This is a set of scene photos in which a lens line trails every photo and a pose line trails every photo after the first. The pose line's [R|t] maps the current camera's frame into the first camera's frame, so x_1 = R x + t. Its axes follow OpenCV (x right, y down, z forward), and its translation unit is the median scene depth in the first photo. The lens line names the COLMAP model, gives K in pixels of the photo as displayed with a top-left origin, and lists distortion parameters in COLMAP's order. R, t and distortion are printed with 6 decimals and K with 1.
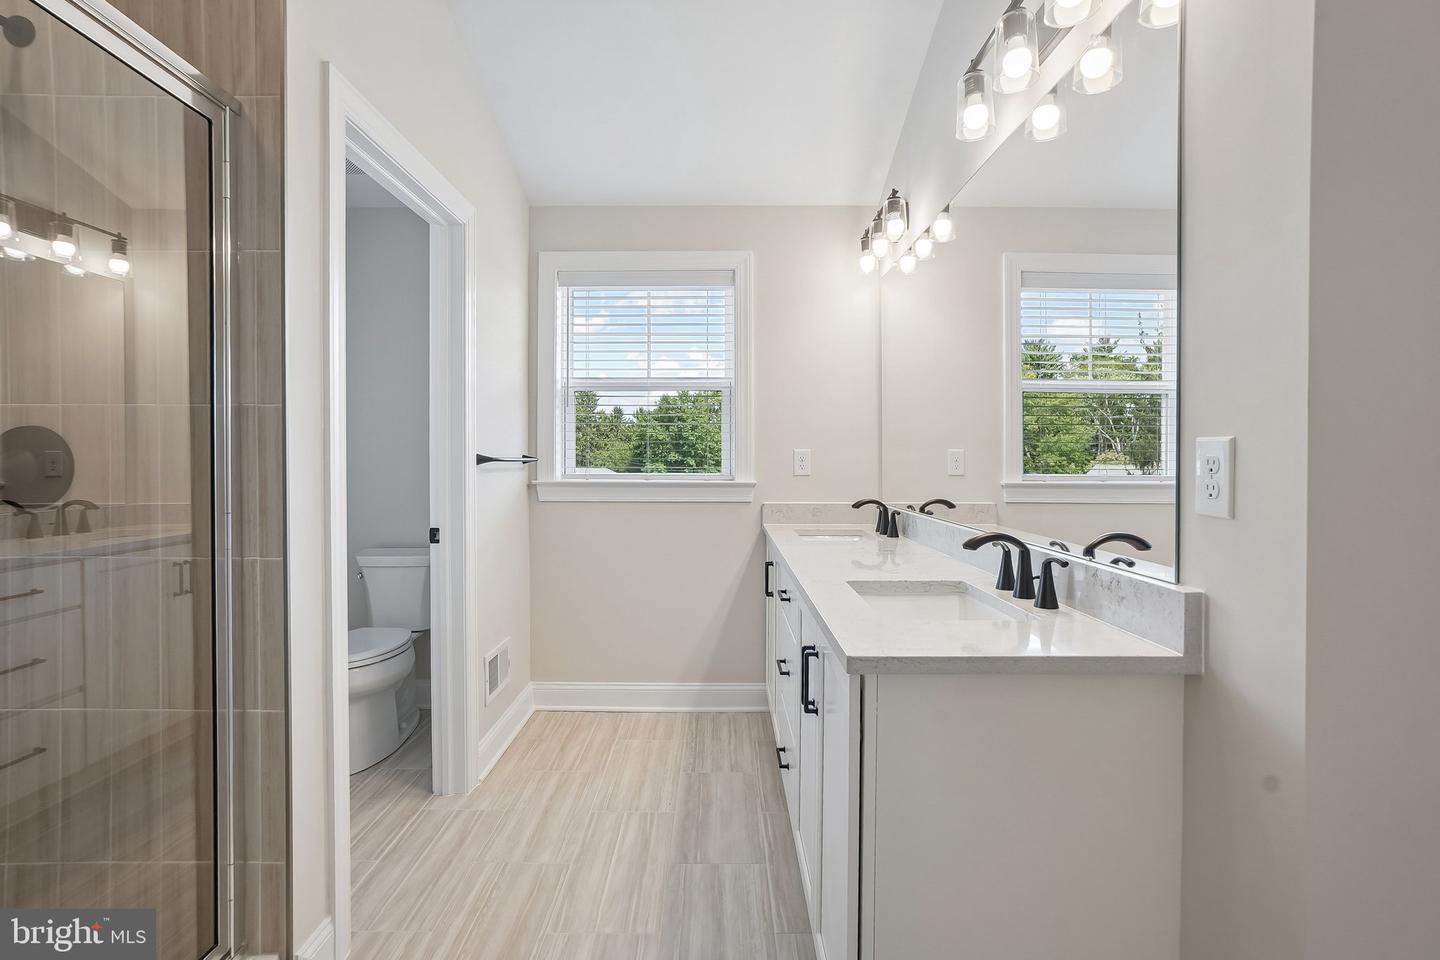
lens RADIAL K [[680.3, 0, 745.8], [0, 680.3, 469.2], [0, 0, 1]] dist [-0.049164, 0.006889]
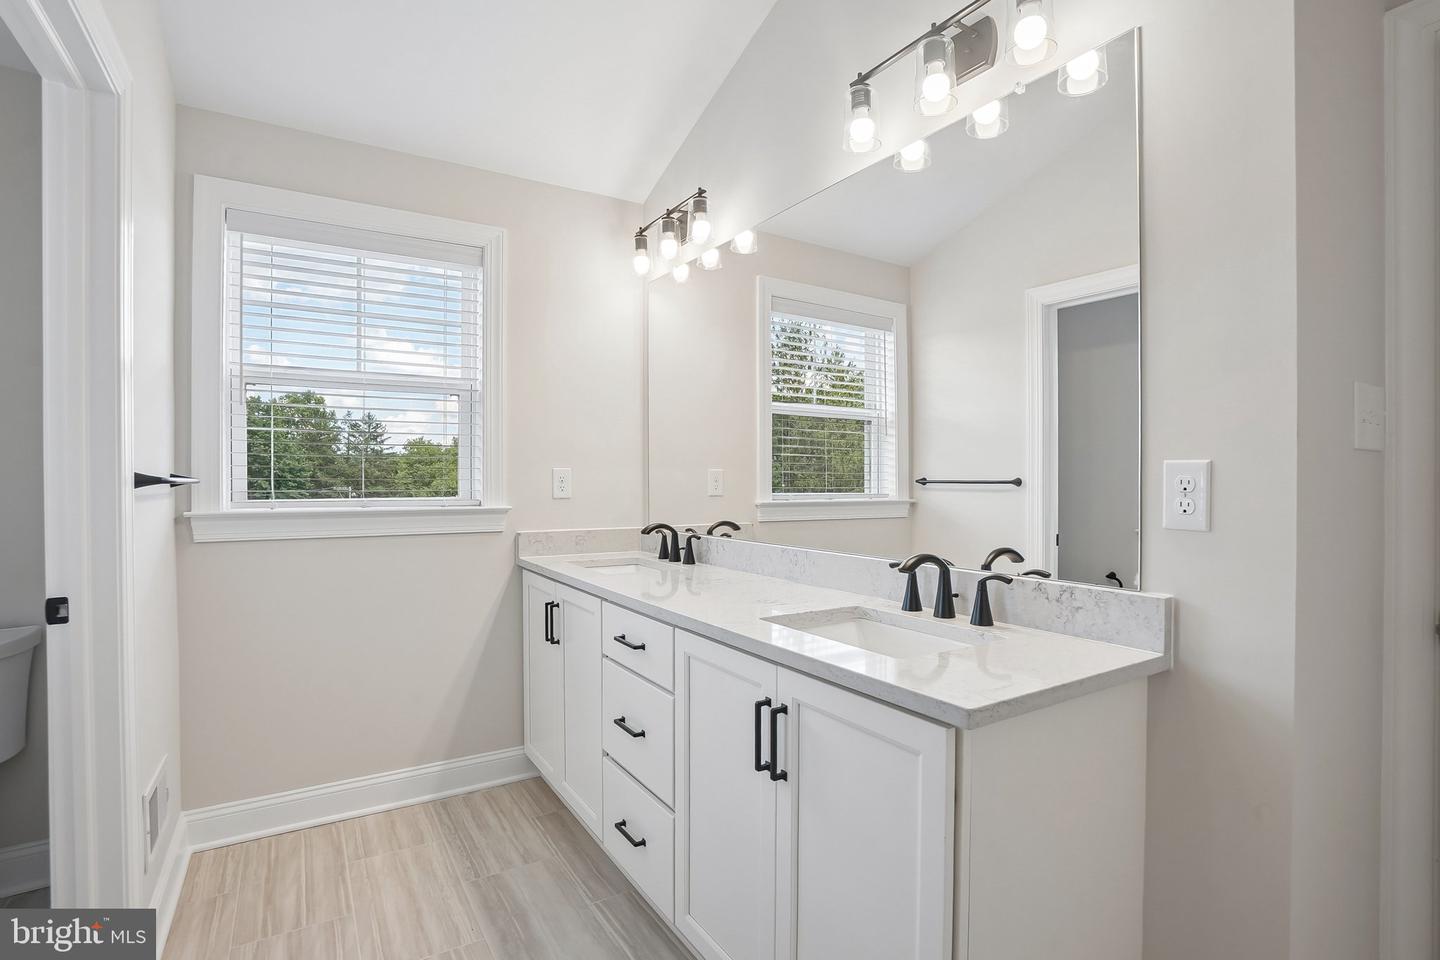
lens RADIAL K [[680.3, 0, 724.5], [0, 680.3, 490.0], [0, 0, 1]] dist [-0.049164, 0.006889]
pose [[0.845394, -0.008966, 0.534068, -0.228787], [0.008057, 0.999959, 0.004035, -0.003664], [-0.534083, 0.000891, 0.845432, 0.176988]]
